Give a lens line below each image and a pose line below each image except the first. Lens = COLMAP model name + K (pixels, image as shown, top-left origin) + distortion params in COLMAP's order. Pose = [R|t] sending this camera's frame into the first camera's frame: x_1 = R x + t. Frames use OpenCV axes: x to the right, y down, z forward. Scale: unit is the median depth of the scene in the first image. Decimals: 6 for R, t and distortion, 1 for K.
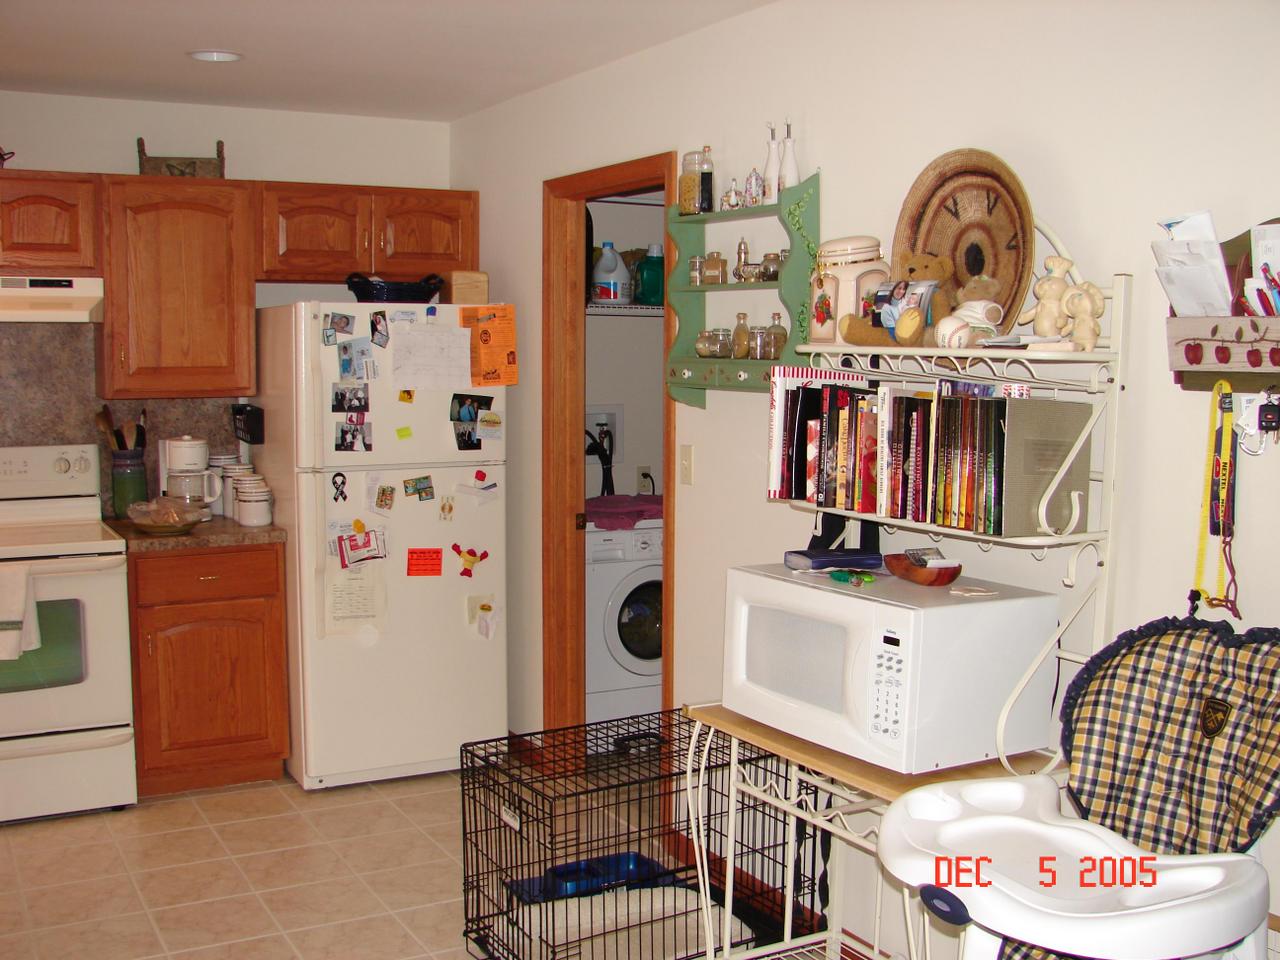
lens RADIAL K [[1400.3, 0, 636.8], [0, 1400.3, 478.4], [0, 0, 1]] dist [-0.188047, 0.219736]
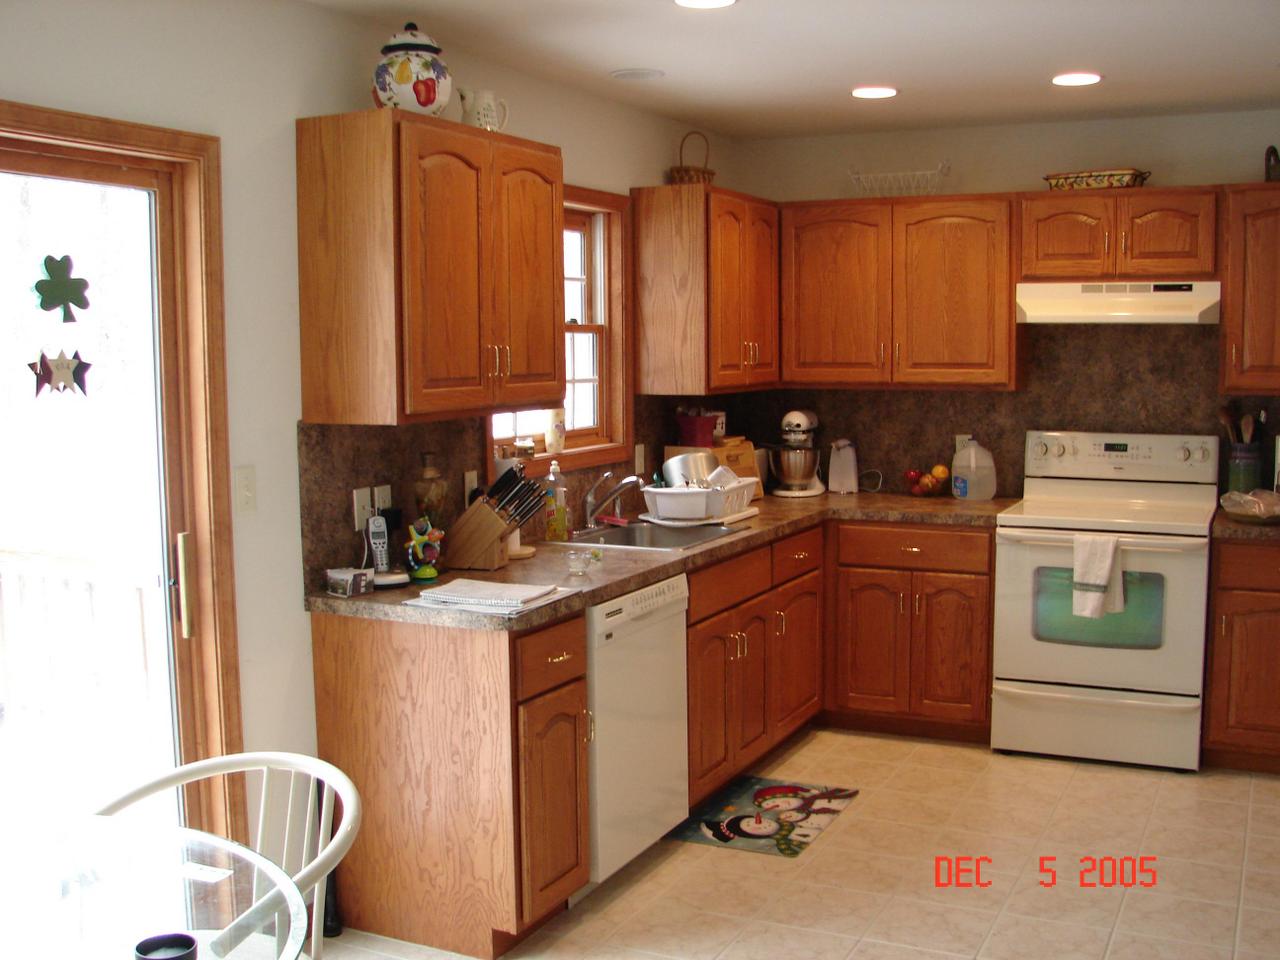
lens RADIAL K [[1400.3, 0, 636.8], [0, 1400.3, 478.4], [0, 0, 1]] dist [-0.188047, 0.219736]
pose [[0.571877, 0.071009, -0.817260, 0.234602], [-0.065873, 0.997004, 0.040532, -0.005500], [0.817690, 0.030656, 0.574841, 0.012357]]
